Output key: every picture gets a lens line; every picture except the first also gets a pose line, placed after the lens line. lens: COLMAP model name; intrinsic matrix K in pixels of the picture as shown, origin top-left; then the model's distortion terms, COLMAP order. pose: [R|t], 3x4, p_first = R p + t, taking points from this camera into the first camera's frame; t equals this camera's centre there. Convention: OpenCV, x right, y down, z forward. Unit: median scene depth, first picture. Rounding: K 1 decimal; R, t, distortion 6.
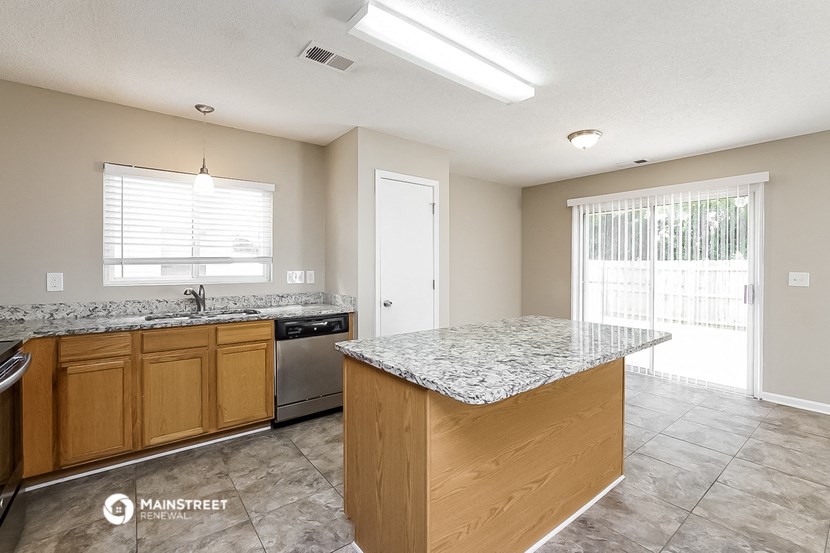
lens RADIAL K [[371.1, 0, 418.4], [0, 371.1, 263.1], [0, 0, 1]] dist [-0.024050, 0.000351]
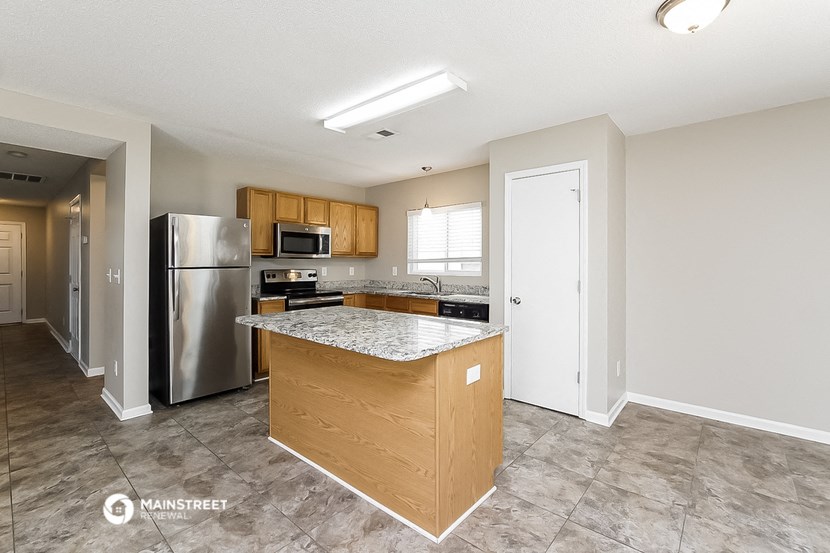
lens RADIAL K [[371.1, 0, 418.4], [0, 371.1, 263.1], [0, 0, 1]] dist [-0.024050, 0.000351]
pose [[0.186420, 0.001523, -0.982469, 1.040507], [0.003546, 0.999991, 0.002223, 0.000592], [0.982464, -0.003899, 0.186413, 0.656718]]
